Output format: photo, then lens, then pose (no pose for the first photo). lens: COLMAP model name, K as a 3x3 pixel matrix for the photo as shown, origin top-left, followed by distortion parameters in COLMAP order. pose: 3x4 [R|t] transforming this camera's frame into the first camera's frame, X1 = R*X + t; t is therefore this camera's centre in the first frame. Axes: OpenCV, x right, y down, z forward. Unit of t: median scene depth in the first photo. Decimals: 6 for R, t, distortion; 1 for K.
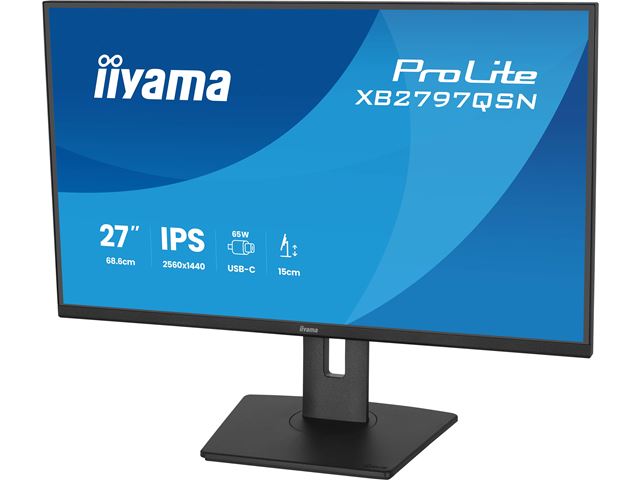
lens RADIAL K [[1398.6, 0, 320.0], [0, 1398.6, 240.0], [0, 0, 1]] dist [-0.029935, 0.014474]
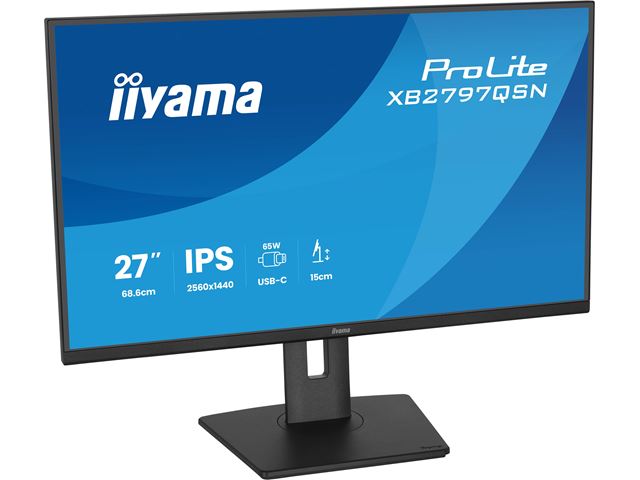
lens RADIAL K [[1398.6, 0, 320.0], [0, 1398.6, 240.0], [0, 0, 1]] dist [-0.029935, 0.014474]
pose [[0.834115, -0.121097, 0.538133, -0.564568], [0.127520, 0.991509, 0.025462, -0.029340], [-0.536647, 0.047385, 0.842475, 0.148217]]
